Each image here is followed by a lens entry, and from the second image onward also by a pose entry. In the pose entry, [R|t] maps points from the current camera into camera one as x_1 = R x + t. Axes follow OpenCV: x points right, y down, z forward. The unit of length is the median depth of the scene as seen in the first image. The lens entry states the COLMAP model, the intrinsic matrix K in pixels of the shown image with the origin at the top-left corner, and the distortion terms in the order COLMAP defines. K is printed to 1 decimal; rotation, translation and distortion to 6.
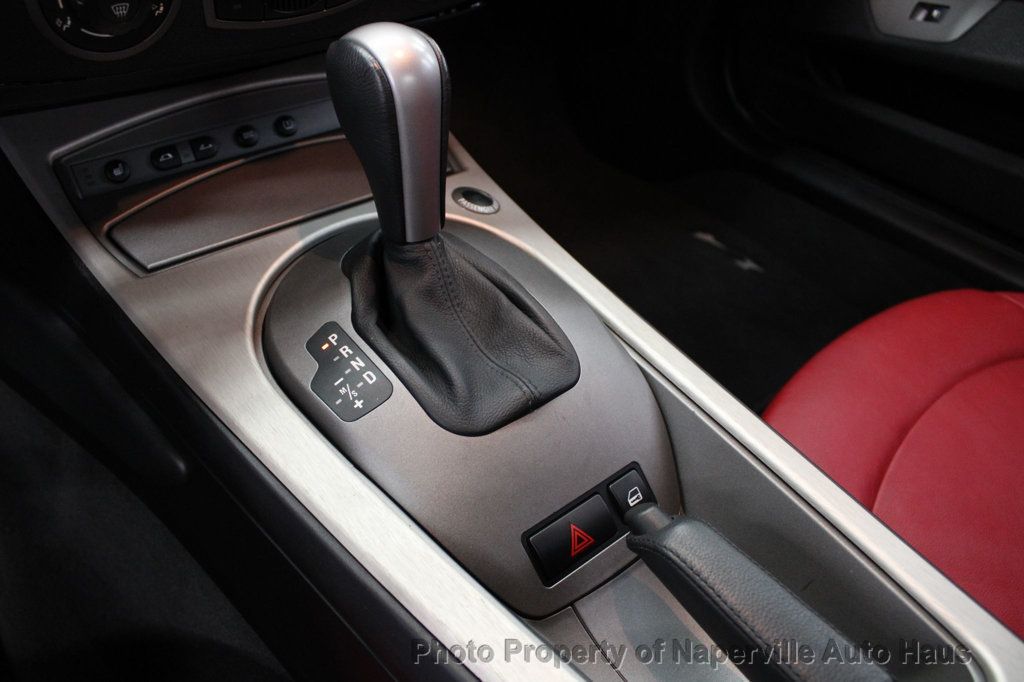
lens RADIAL K [[859.6, 0, 504.2], [0, 859.6, 350.7], [0, 0, 1]] dist [-0.168042, 0.131231]
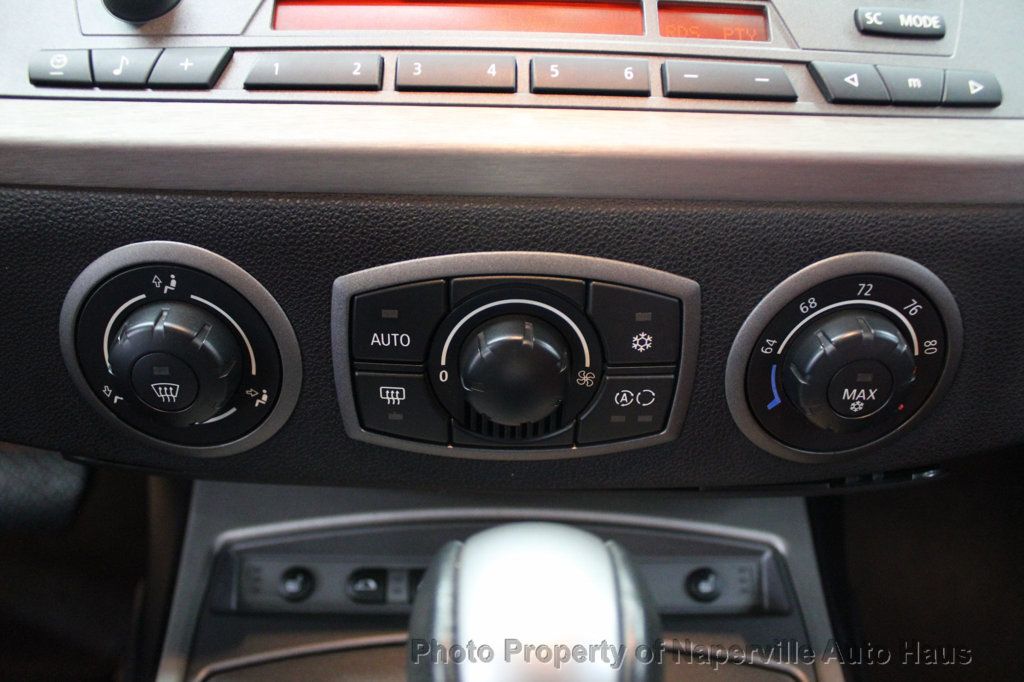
lens RADIAL K [[859.6, 0, 505.8], [0, 859.6, 336.6], [0, 0, 1]] dist [-0.168042, 0.131231]
pose [[0.779167, 0.131366, -0.612897, 0.083490], [-0.362115, 0.892455, -0.269066, -0.313173], [0.511637, 0.431586, 0.742941, 0.543718]]
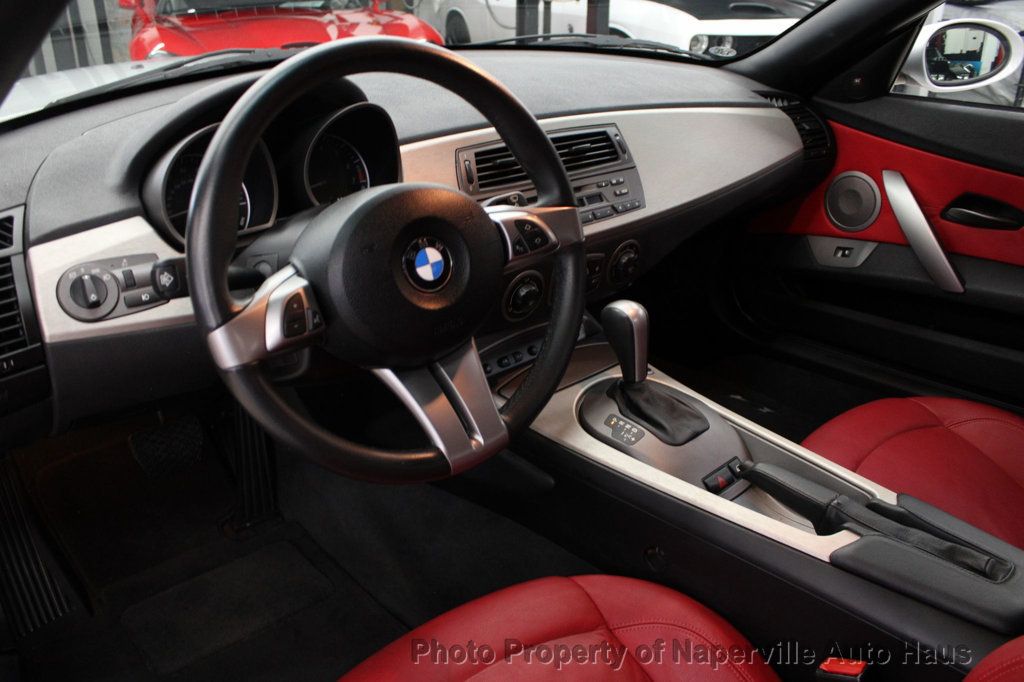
lens RADIAL K [[859.6, 0, 506.8], [0, 859.6, 333.7], [0, 0, 1]] dist [-0.168042, 0.131231]
pose [[0.995588, -0.093692, 0.005200, -0.474018], [0.091478, 0.956736, -0.276204, 0.388815], [0.020903, 0.275461, 0.961085, -1.440307]]
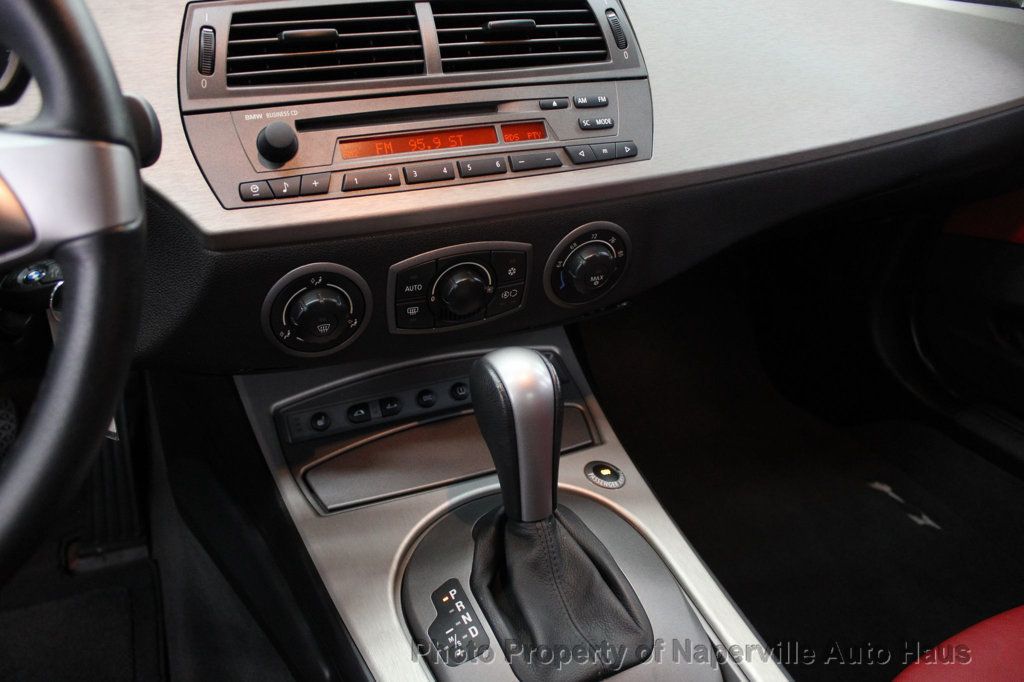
lens RADIAL K [[859.6, 0, 487.3], [0, 859.6, 338.7], [0, 0, 1]] dist [-0.168042, 0.131231]
pose [[0.955013, 0.058454, -0.290747, 0.169689], [-0.122137, 0.970903, -0.205983, -0.116130], [0.270247, 0.232228, 0.934364, -0.204415]]
